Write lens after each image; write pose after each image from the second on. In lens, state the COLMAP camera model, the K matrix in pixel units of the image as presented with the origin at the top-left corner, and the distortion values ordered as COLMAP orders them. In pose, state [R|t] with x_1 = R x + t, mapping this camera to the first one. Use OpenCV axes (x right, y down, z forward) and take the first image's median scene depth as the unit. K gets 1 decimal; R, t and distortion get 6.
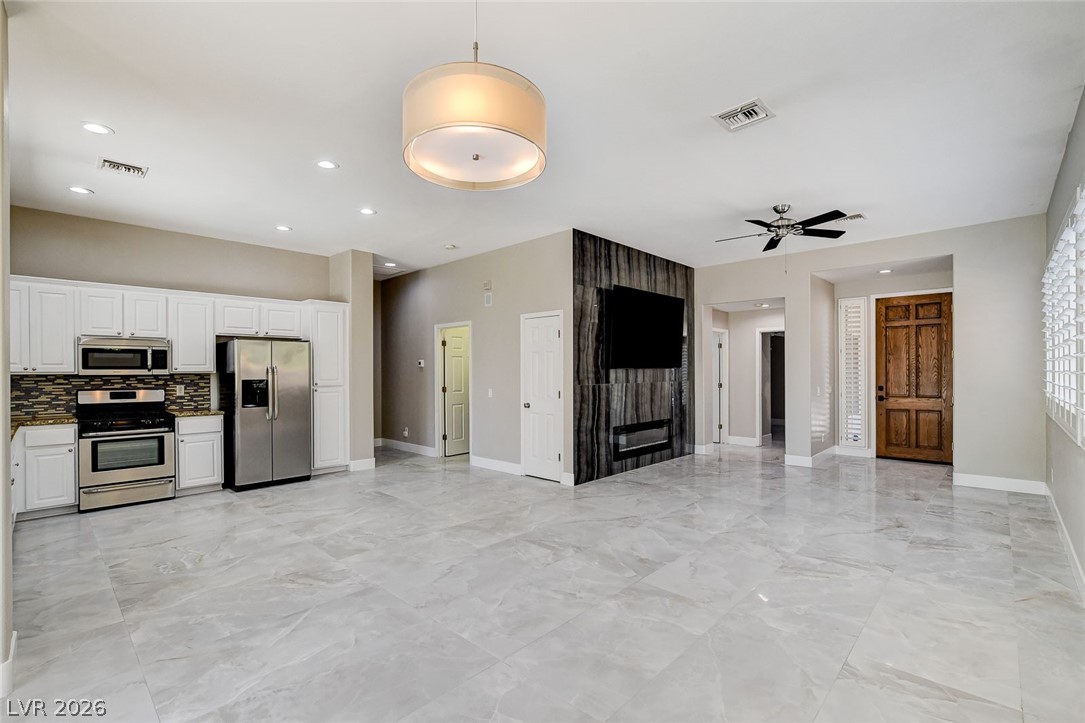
lens RADIAL K [[491.6, 0, 538.6], [0, 491.6, 372.4], [0, 0, 1]] dist [-0.021384, 0.000003]
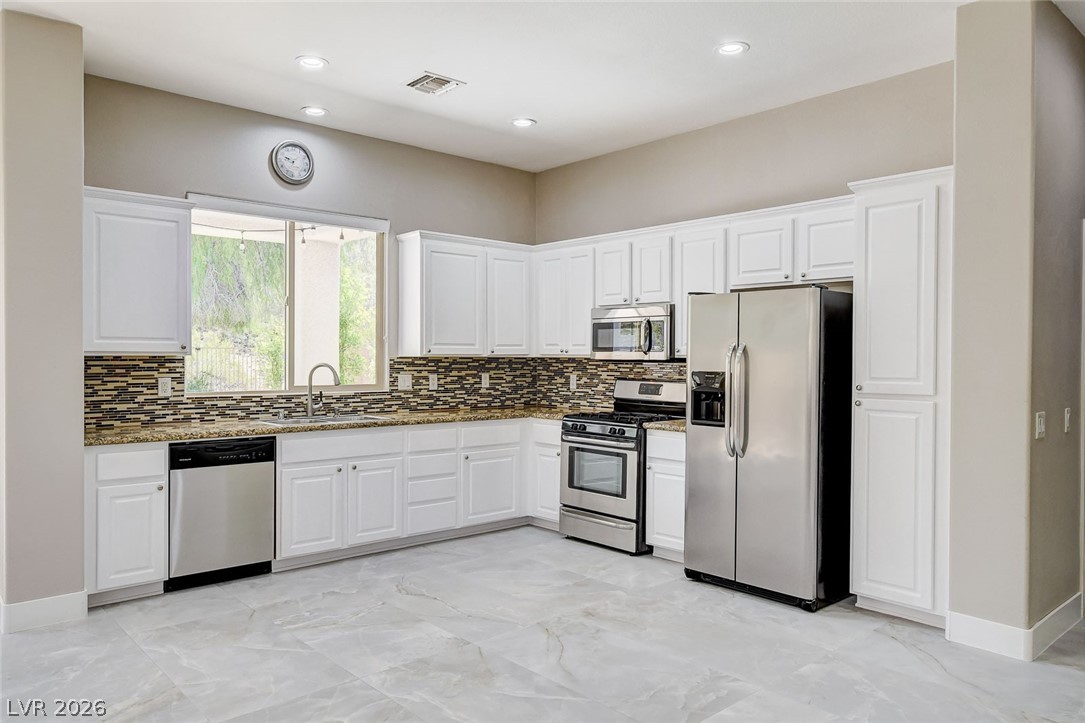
lens RADIAL K [[760.1, 0, 545.5], [0, 760.1, 361.1], [0, 0, 1]] dist [-0.006667, 0.013633]
pose [[-0.072421, 0.012061, -0.997301, 0.238817], [-0.007064, 0.999896, 0.012605, -0.005920], [0.997349, 0.007958, -0.072328, 0.945780]]
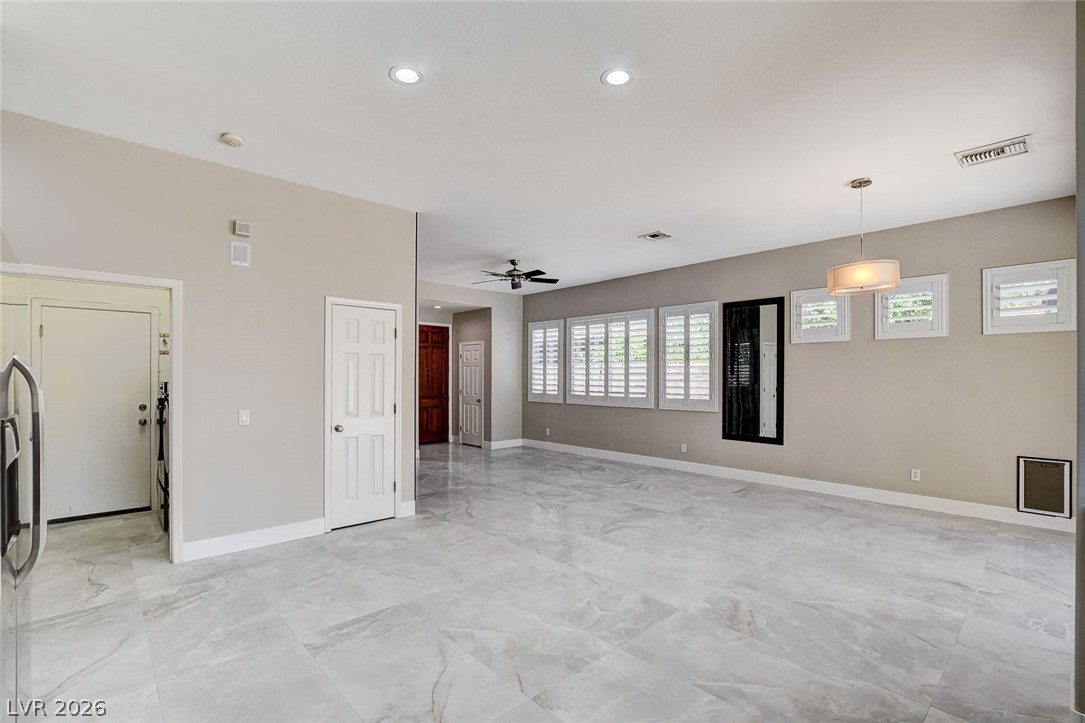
lens RADIAL K [[491.6, 0, 544.6], [0, 491.6, 376.4], [0, 0, 1]] dist [-0.021384, 0.000003]
pose [[0.050483, 0.006198, 0.998706, -0.843061], [0.000798, 0.999980, -0.006246, -0.003427], [-0.998725, 0.001113, 0.050477, 0.799930]]
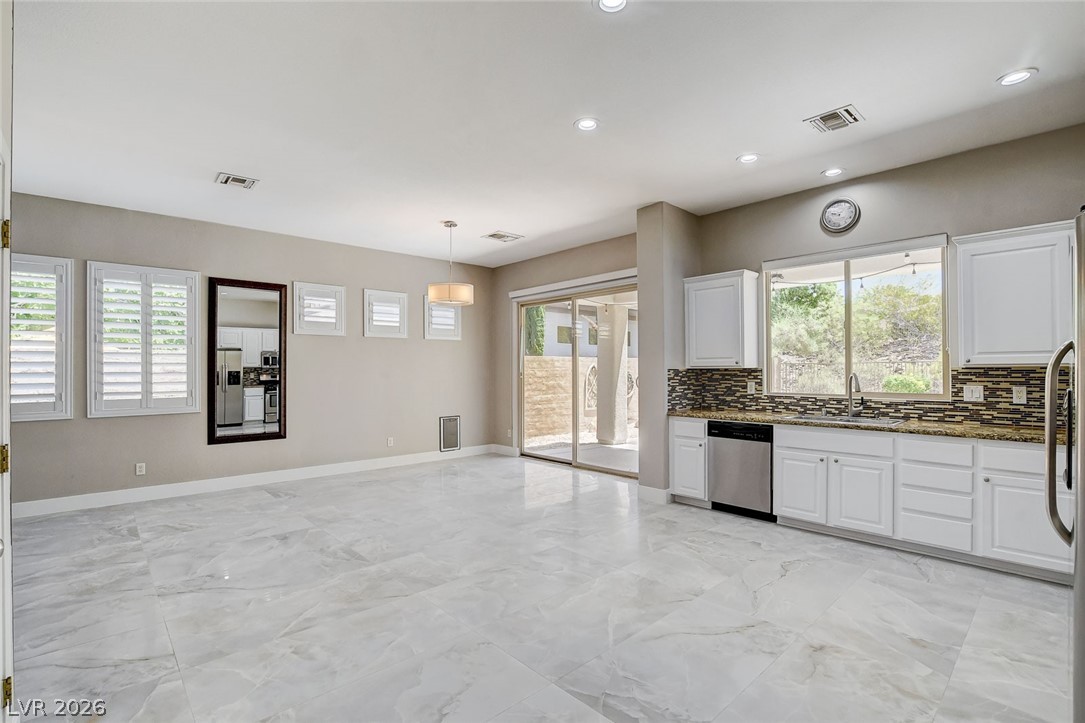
lens RADIAL K [[502.1, 0, 541.4], [0, 502.1, 364.4], [0, 0, 1]] dist [-0.034595, 0.005965]
pose [[-0.998177, 0.010472, 0.059431, -0.300754], [0.010064, 0.999924, -0.007156, -0.001792], [-0.059502, -0.006545, -0.998207, 1.404636]]
